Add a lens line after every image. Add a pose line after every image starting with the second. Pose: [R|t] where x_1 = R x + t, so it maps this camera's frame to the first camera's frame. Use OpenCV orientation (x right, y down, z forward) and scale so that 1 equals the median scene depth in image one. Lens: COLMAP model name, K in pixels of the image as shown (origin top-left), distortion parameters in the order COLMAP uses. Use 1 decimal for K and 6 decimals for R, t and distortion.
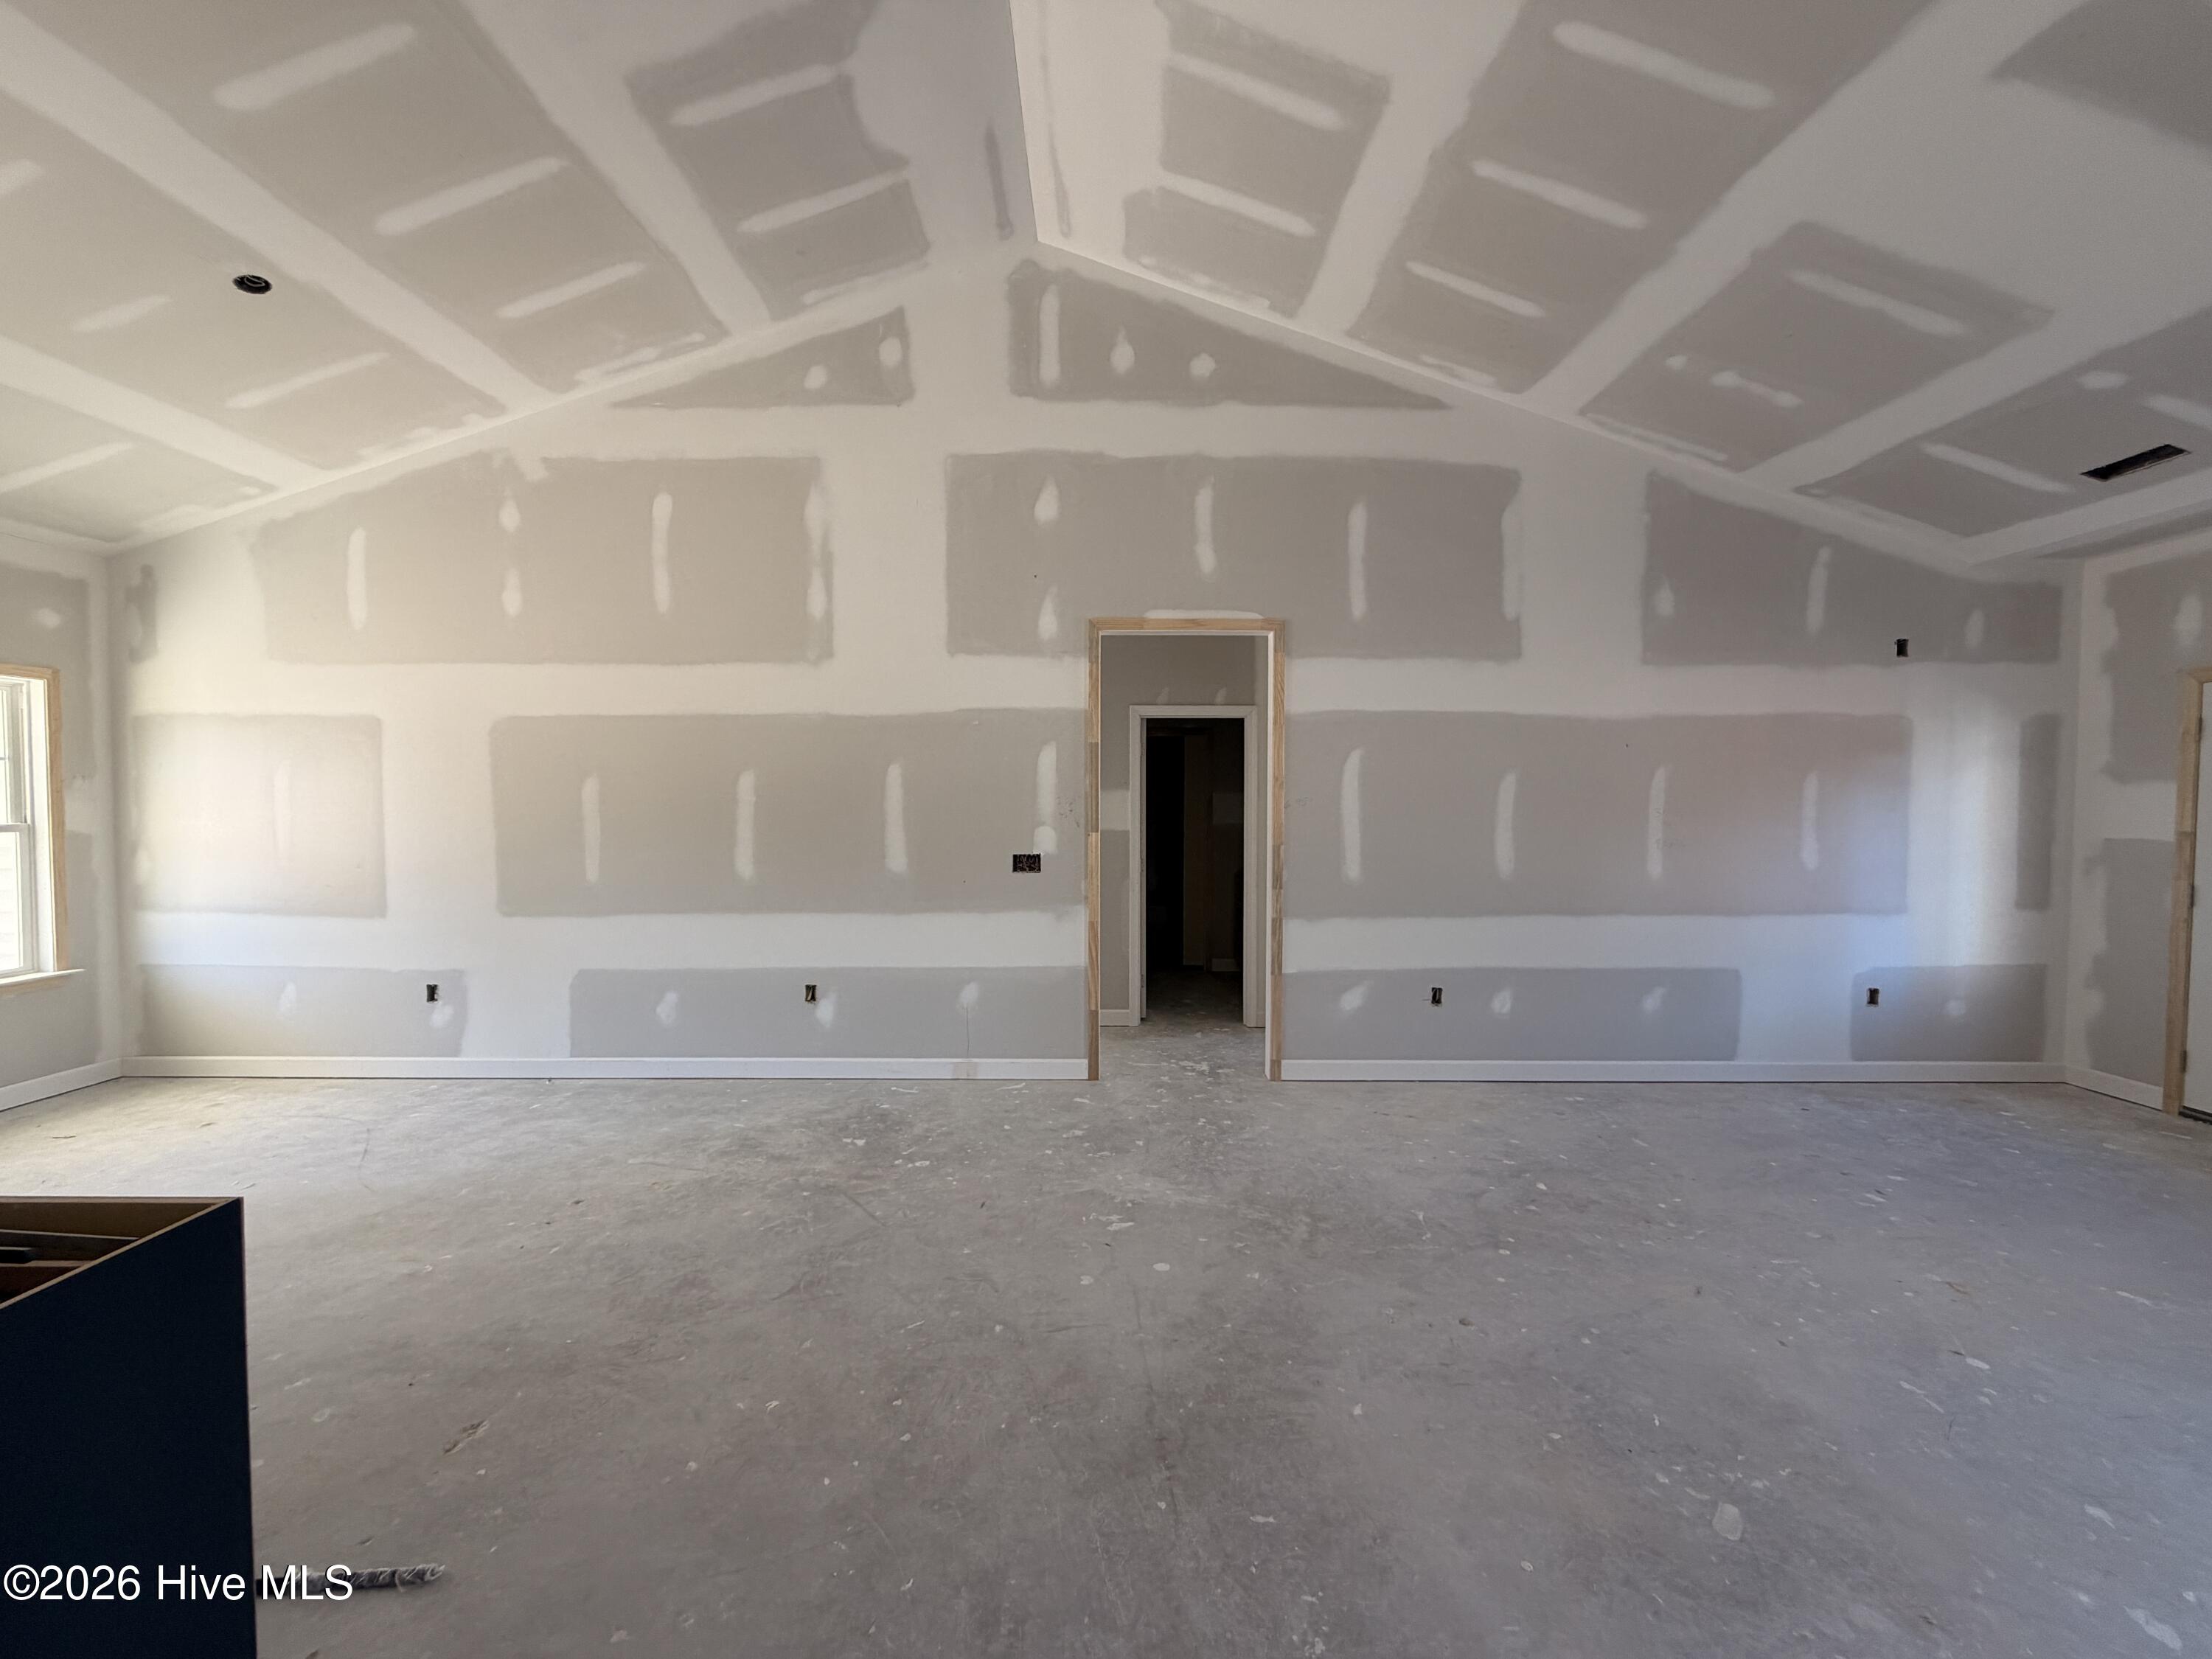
lens RADIAL K [[885.5, 0, 1100.1], [0, 885.5, 828.9], [0, 0, 1]] dist [0.000589, 0.000239]
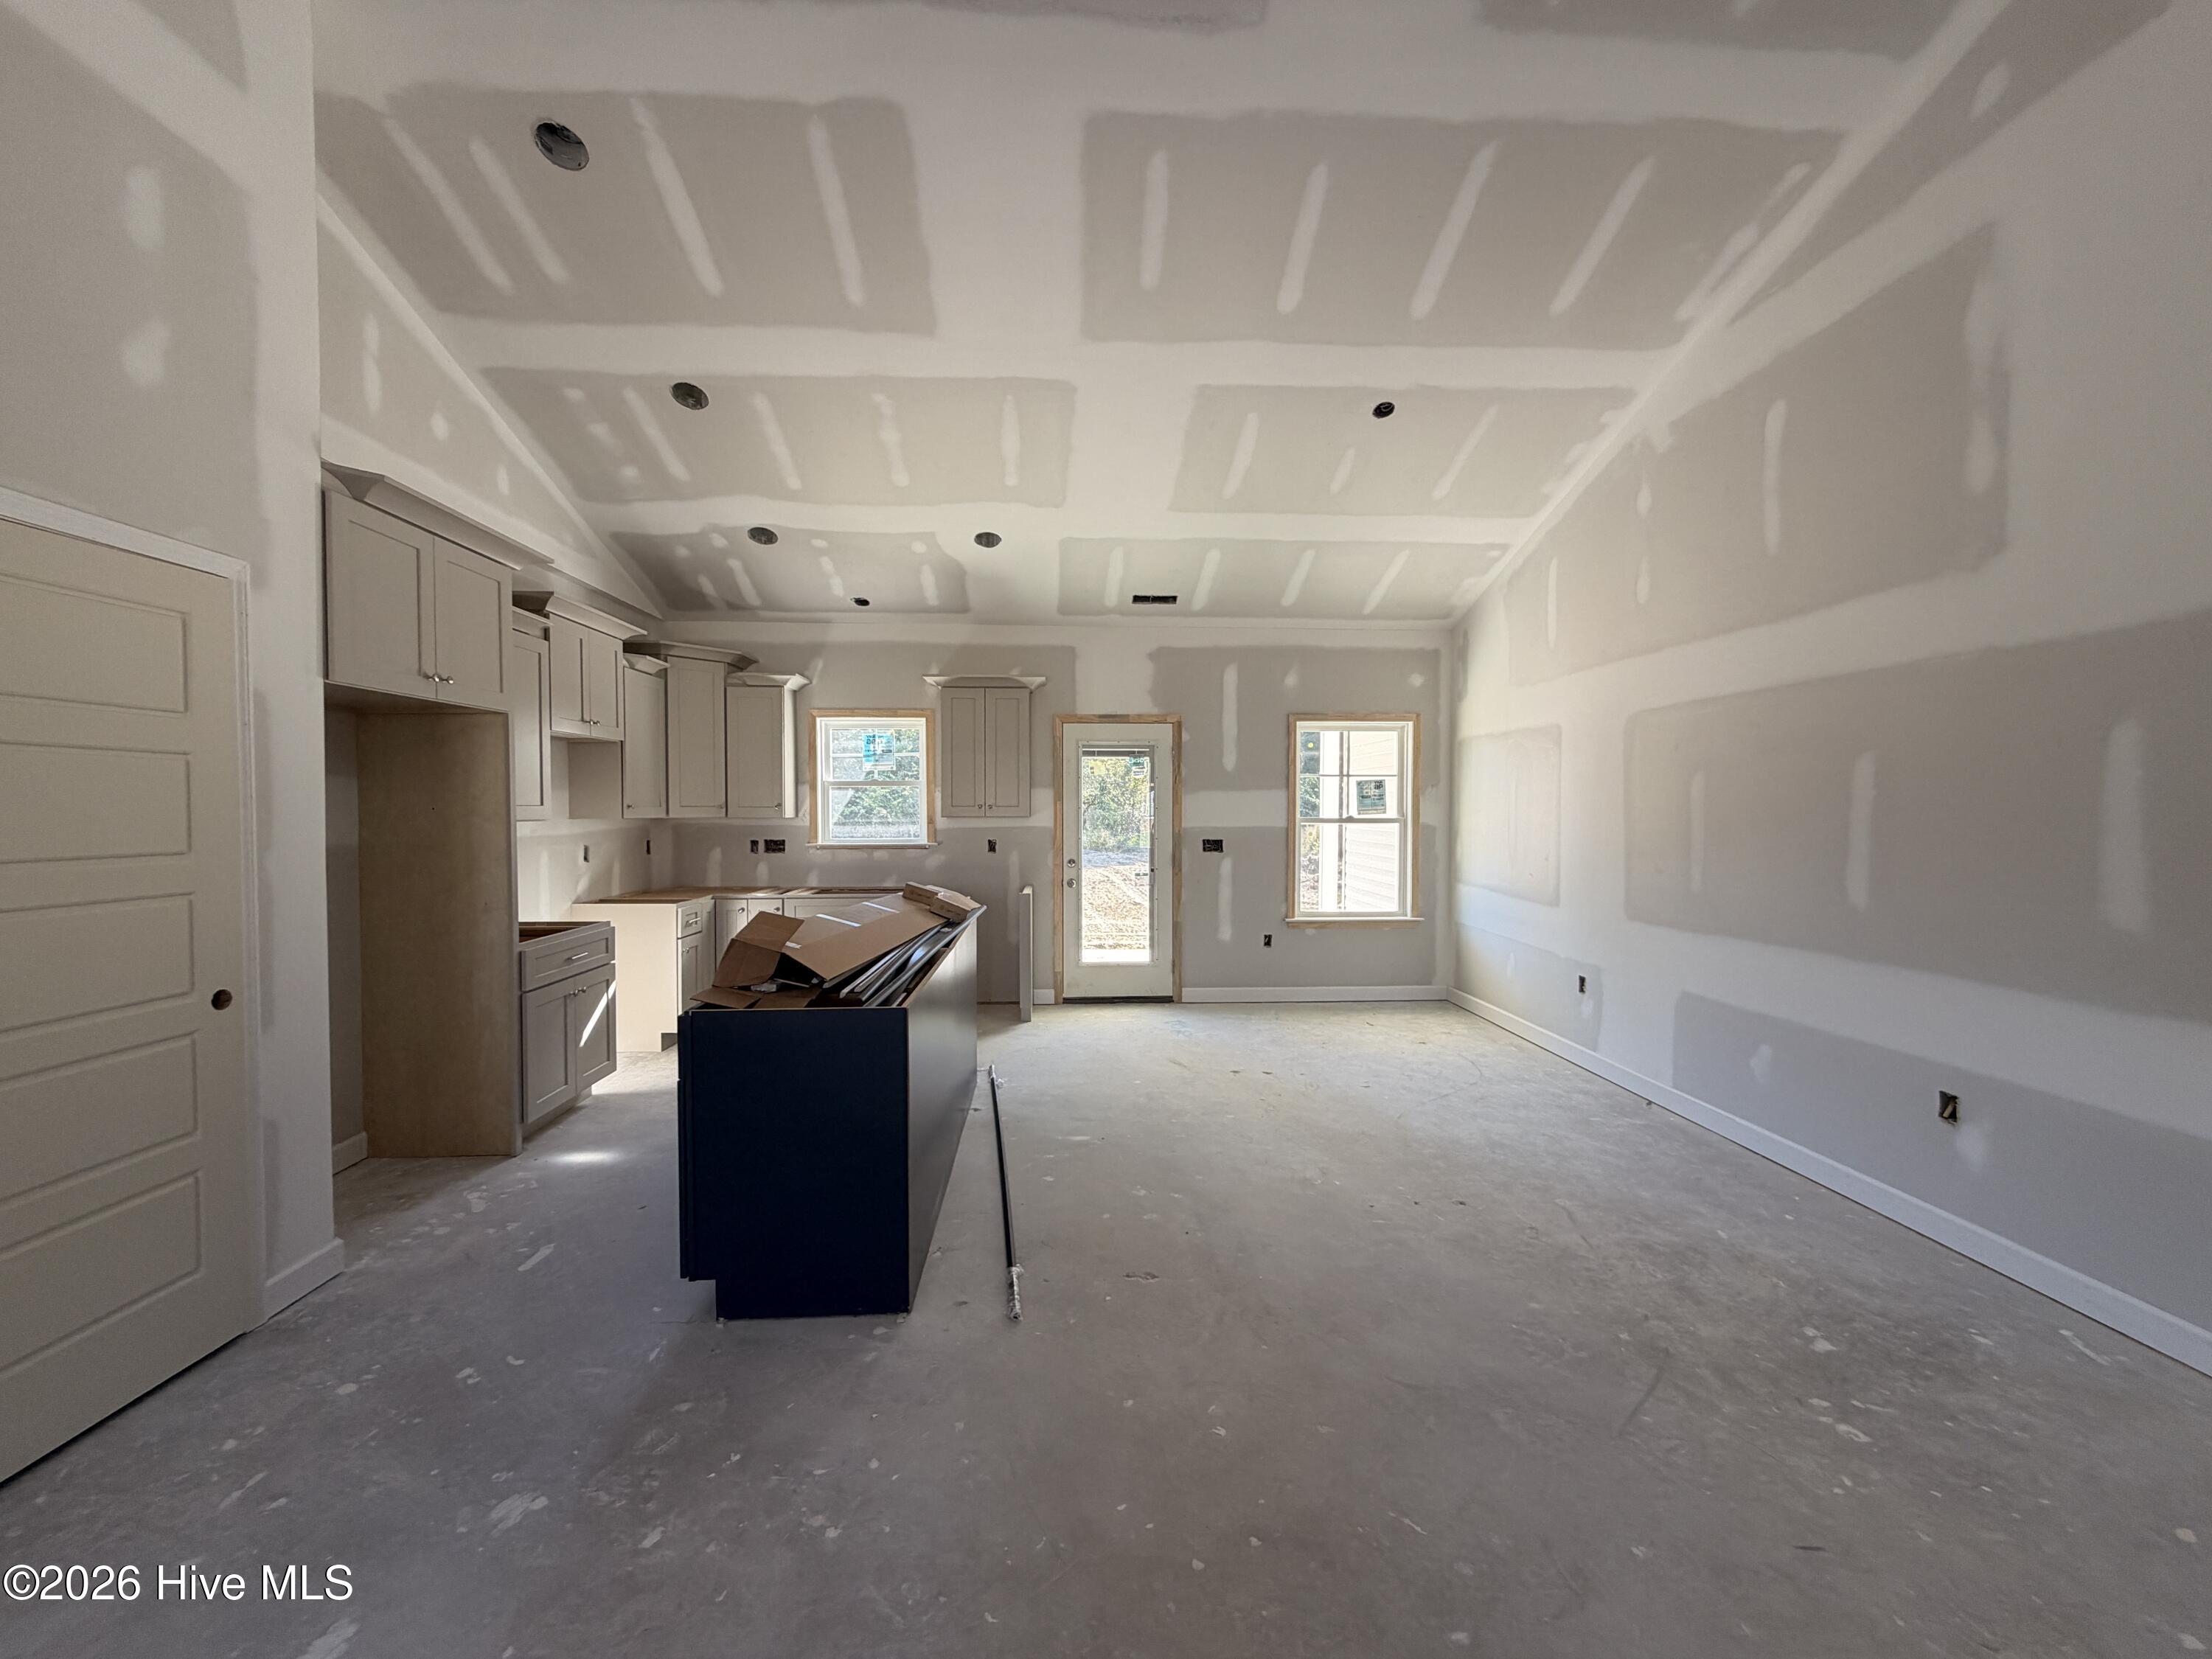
lens RADIAL K [[882.5, 0, 1100.5], [0, 882.5, 829.1], [0, 0, 1]] dist [0.001827, 0.000322]
pose [[0.055641, 0.023148, -0.998182, 0.271667], [-0.032375, 0.999247, 0.021368, -0.001916], [0.997926, 0.031127, 0.056349, 0.400992]]
